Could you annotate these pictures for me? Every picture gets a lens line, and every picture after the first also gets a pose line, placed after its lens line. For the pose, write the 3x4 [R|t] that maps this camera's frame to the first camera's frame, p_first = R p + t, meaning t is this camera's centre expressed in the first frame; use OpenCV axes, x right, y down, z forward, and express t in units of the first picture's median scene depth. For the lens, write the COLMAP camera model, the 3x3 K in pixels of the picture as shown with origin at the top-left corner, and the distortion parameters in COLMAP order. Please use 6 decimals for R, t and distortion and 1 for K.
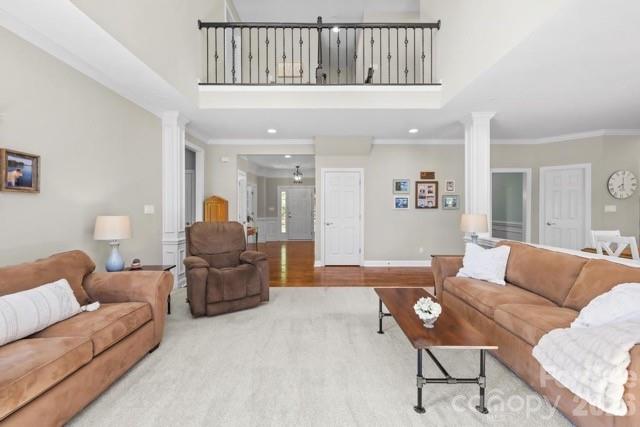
lens RADIAL K [[271.3, 0, 320.0], [0, 271.3, 213.5], [0, 0, 1]] dist [0.000413, -0.000331]
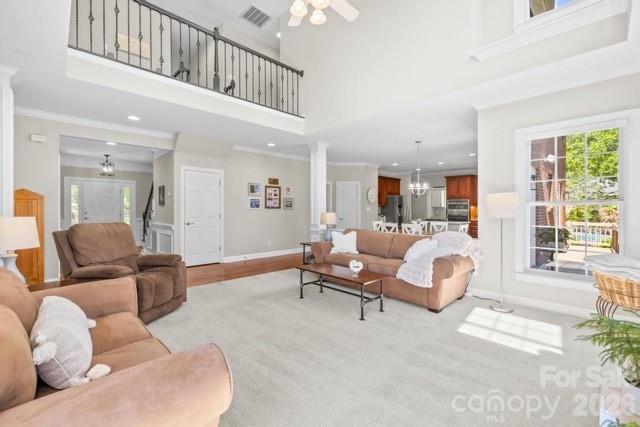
lens RADIAL K [[274.7, 0, 320.0], [0, 274.7, 213.5], [0, 0, 1]] dist [-0.000865, -0.000157]
pose [[0.722552, -0.007872, 0.691271, -0.319706], [0.007462, 0.999966, 0.003588, 0.001561], [-0.691276, 0.002566, 0.722586, -0.039058]]
